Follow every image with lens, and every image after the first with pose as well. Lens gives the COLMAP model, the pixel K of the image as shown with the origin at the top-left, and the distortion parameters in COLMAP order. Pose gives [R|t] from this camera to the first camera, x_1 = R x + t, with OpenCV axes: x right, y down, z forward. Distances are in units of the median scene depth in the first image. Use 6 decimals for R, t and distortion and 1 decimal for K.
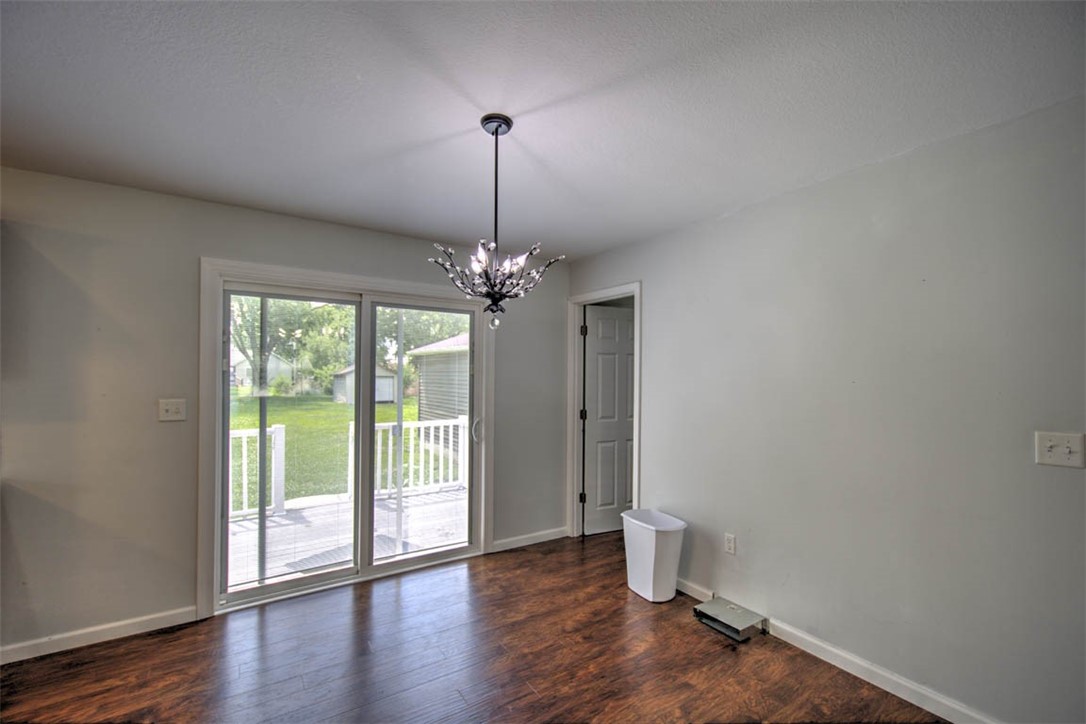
lens RADIAL K [[466.3, 0, 538.6], [0, 466.3, 376.0], [0, 0, 1]] dist [0.003850, -0.001487]
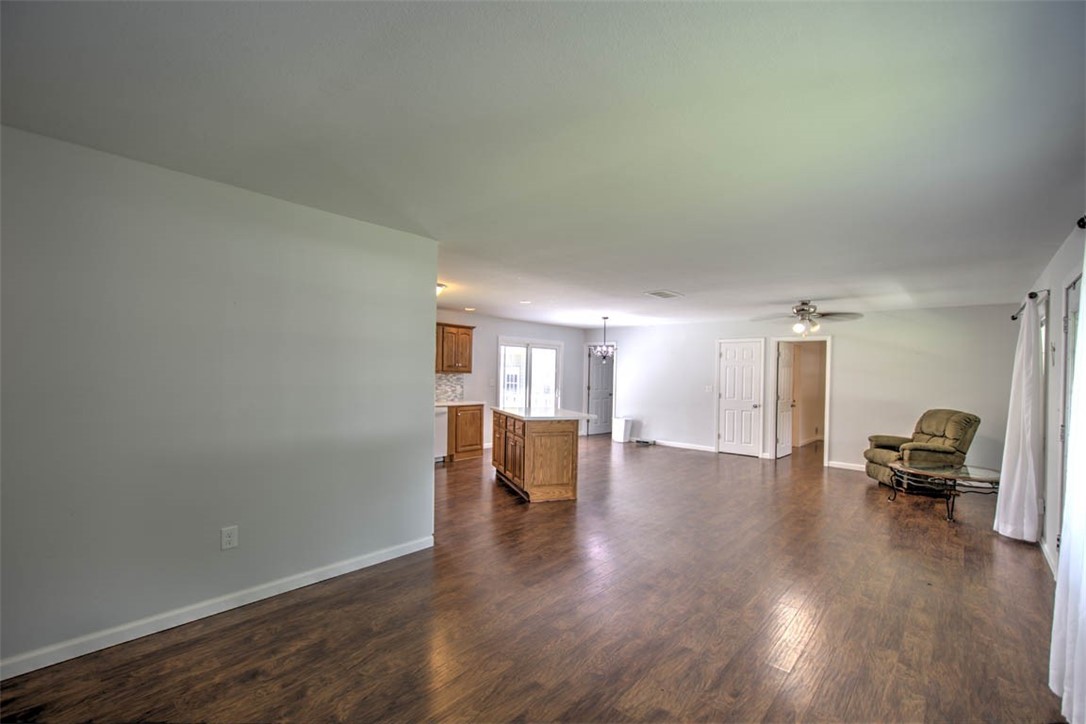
lens RADIAL K [[466.3, 0, 544.1], [0, 466.3, 372.7], [0, 0, 1]] dist [0.003850, -0.001487]
pose [[0.965374, 0.012420, 0.260573, -0.928766], [-0.014522, 0.999876, 0.006141, -0.016101], [-0.260464, -0.009712, 0.965435, -1.630256]]
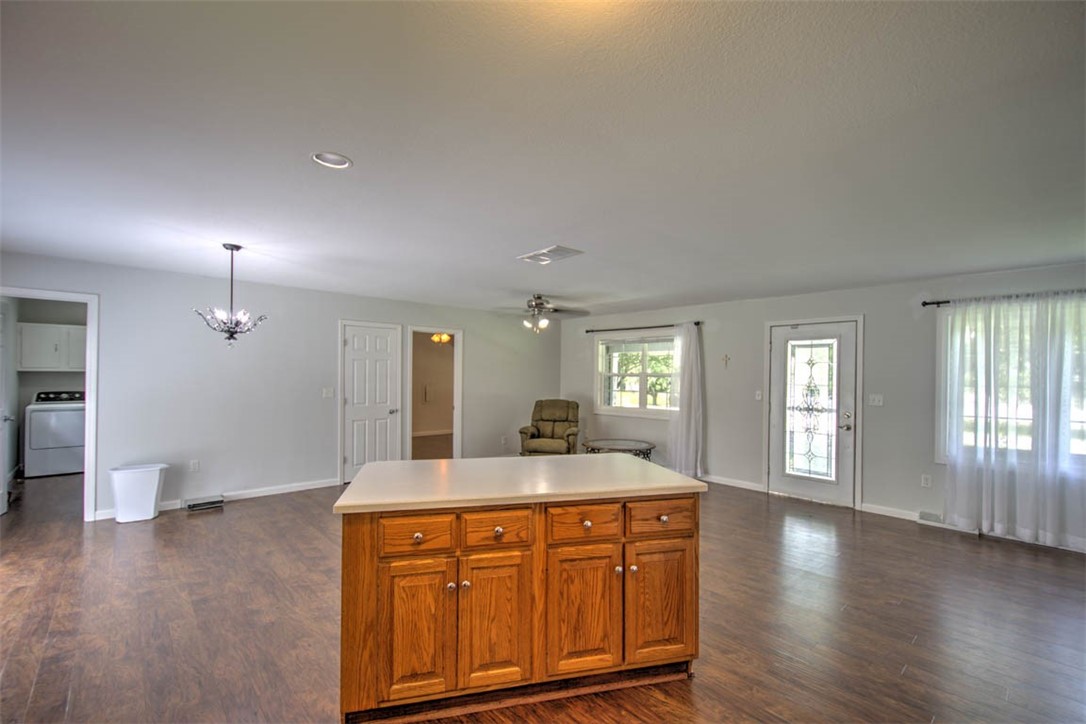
lens RADIAL K [[466.3, 0, 538.8], [0, 466.3, 381.4], [0, 0, 1]] dist [0.003850, -0.001487]
pose [[-0.161530, -0.021527, 0.986633, -1.164372], [-0.020921, 0.999612, 0.018385, -0.012591], [-0.986646, -0.017672, -0.161918, 0.011540]]
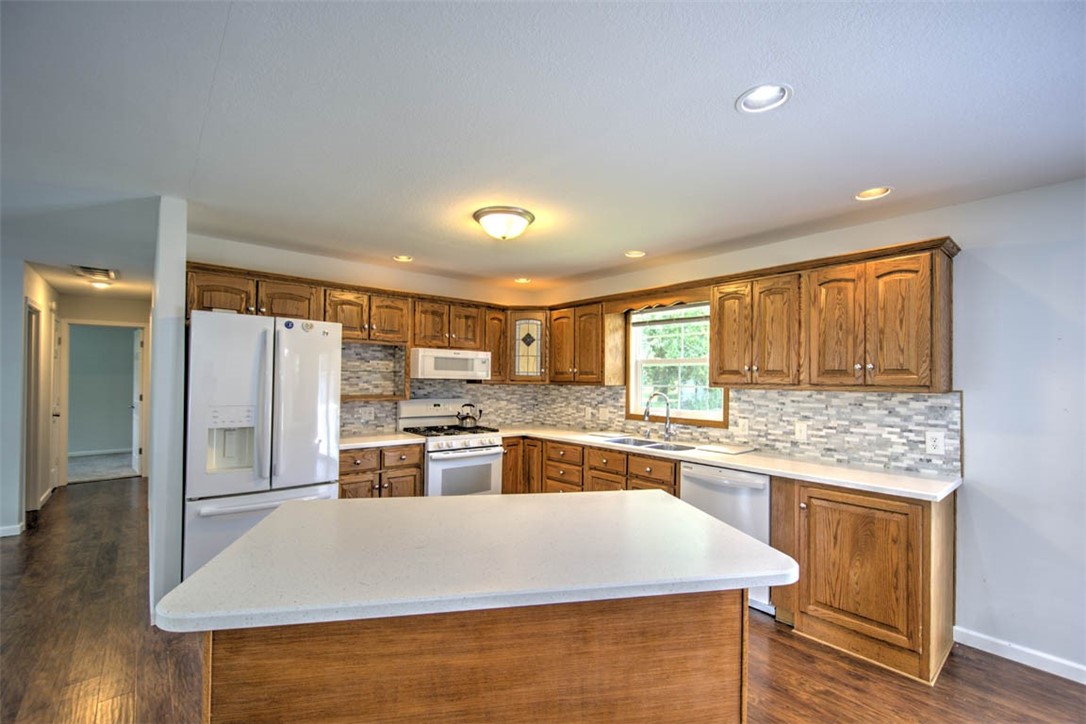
lens RADIAL K [[466.3, 0, 534.0], [0, 466.3, 375.9], [0, 0, 1]] dist [0.003850, -0.001487]
pose [[0.126444, -0.012793, -0.991891, -0.101952], [-0.006849, 0.999882, -0.013770, -0.005131], [0.991950, 0.008535, 0.126342, -0.103554]]
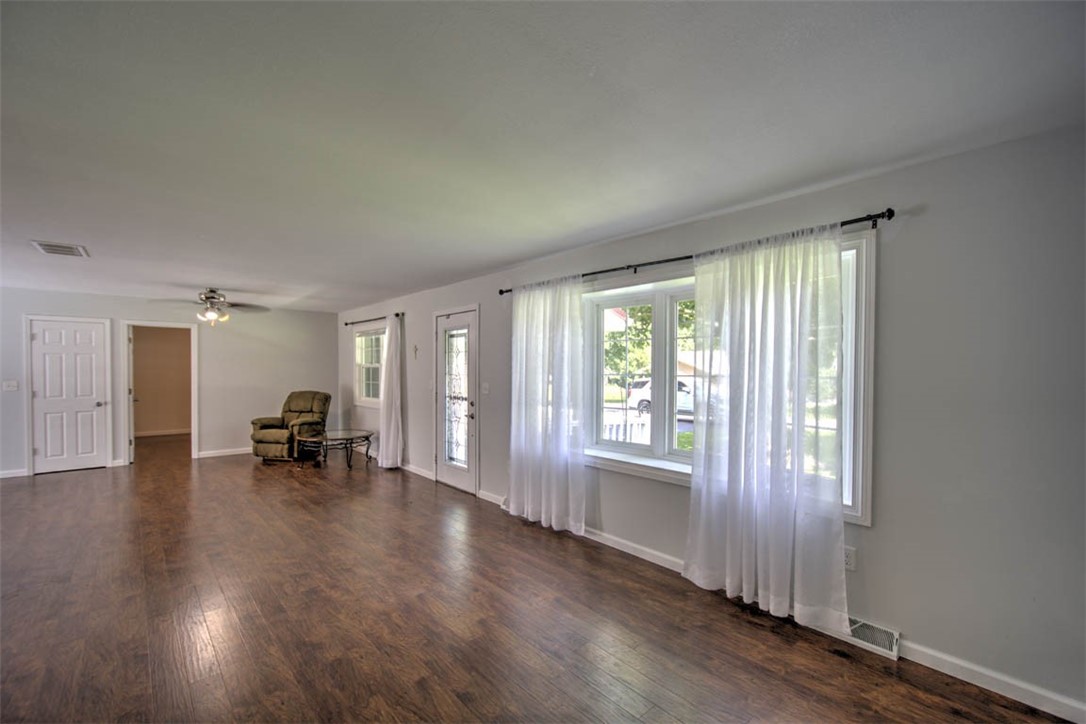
lens RADIAL K [[466.3, 0, 536.1], [0, 466.3, 377.9], [0, 0, 1]] dist [0.003850, -0.001487]
pose [[-0.141420, -0.026018, 0.989608, -1.366180], [-0.010861, 0.999635, 0.024730, -0.019286], [-0.989890, -0.007251, -0.141651, -1.132560]]
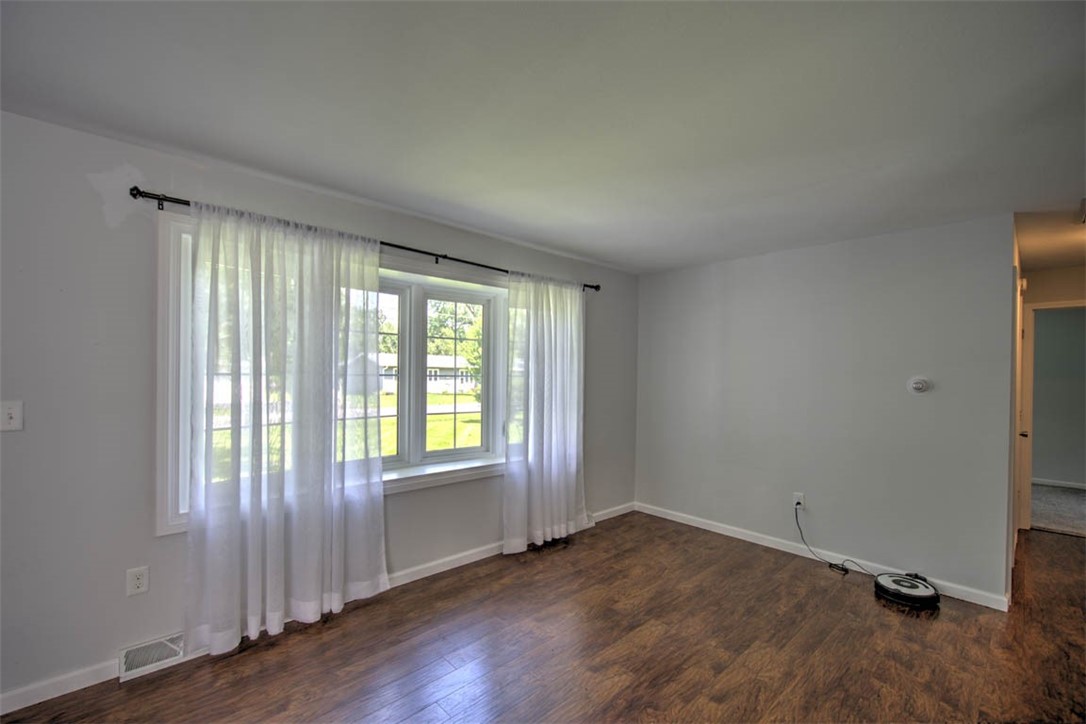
lens RADIAL K [[466.3, 0, 548.3], [0, 466.3, 363.2], [0, 0, 1]] dist [0.003850, -0.001487]
pose [[-0.981571, -0.026524, -0.189250, -0.470822], [-0.023080, 0.999526, -0.020381, -0.011938], [0.189701, -0.015637, -0.981717, -0.562009]]
